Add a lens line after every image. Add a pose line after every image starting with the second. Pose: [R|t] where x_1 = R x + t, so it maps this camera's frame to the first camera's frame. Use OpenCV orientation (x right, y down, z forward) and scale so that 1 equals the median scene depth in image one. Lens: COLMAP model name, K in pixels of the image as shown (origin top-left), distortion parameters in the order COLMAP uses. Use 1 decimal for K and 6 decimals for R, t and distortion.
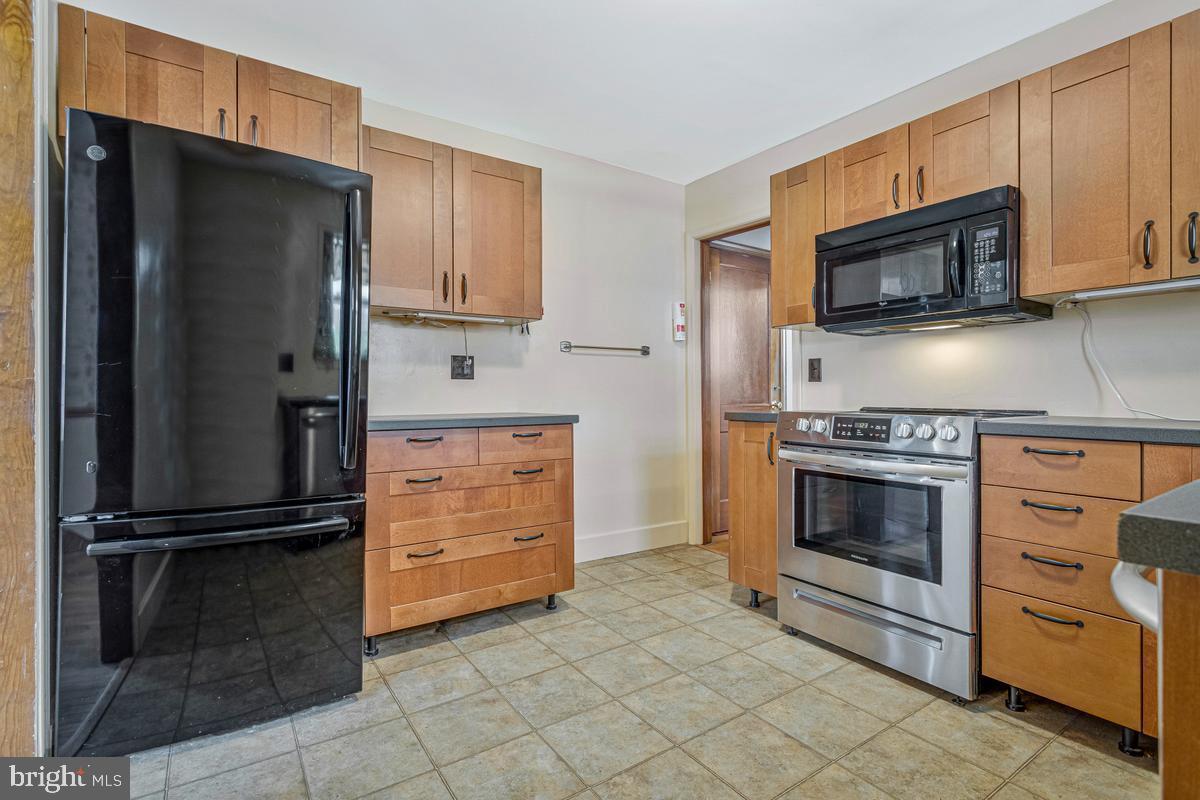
lens RADIAL K [[572.4, 0, 599.3], [0, 572.4, 398.2], [0, 0, 1]] dist [0.005613, 0.000744]
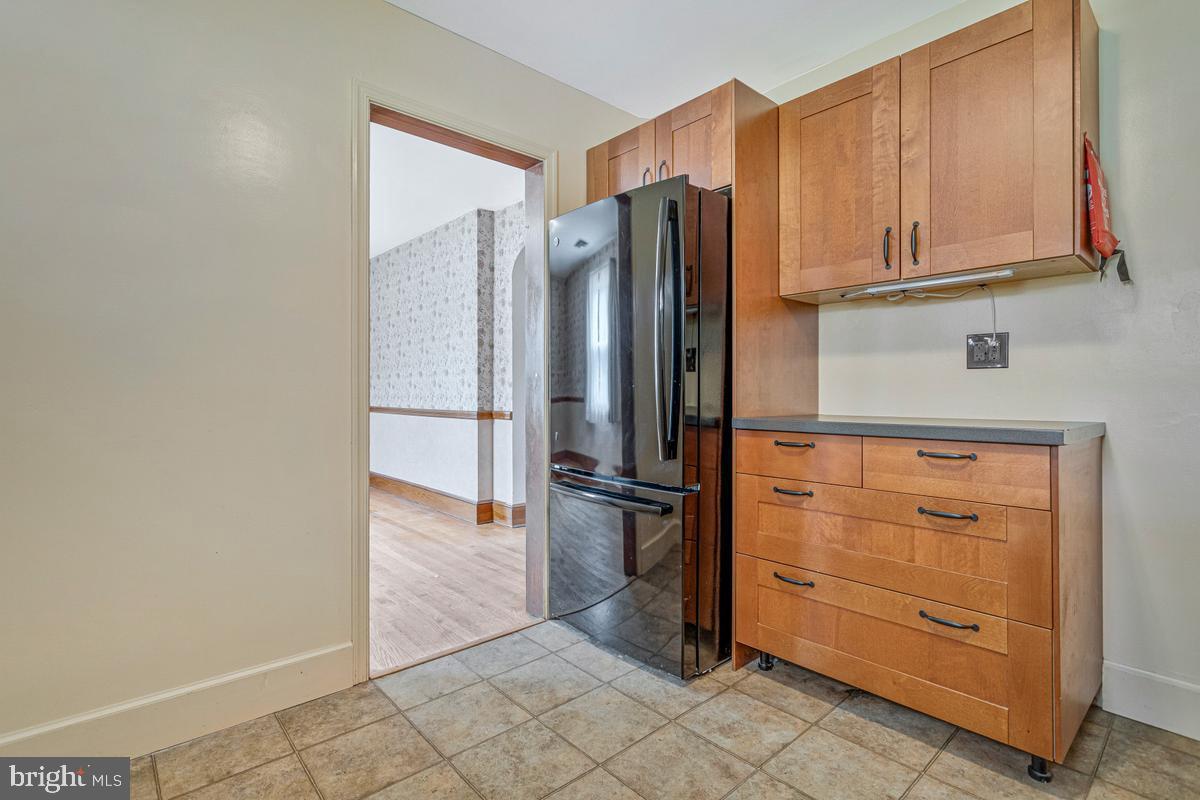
lens RADIAL K [[572.4, 0, 595.8], [0, 572.4, 390.9], [0, 0, 1]] dist [0.005613, 0.000744]
pose [[0.135783, 0.003835, -0.990731, 0.338921], [-0.007589, 0.999967, 0.002831, -0.004326], [0.990710, 0.007134, 0.135807, 0.411435]]
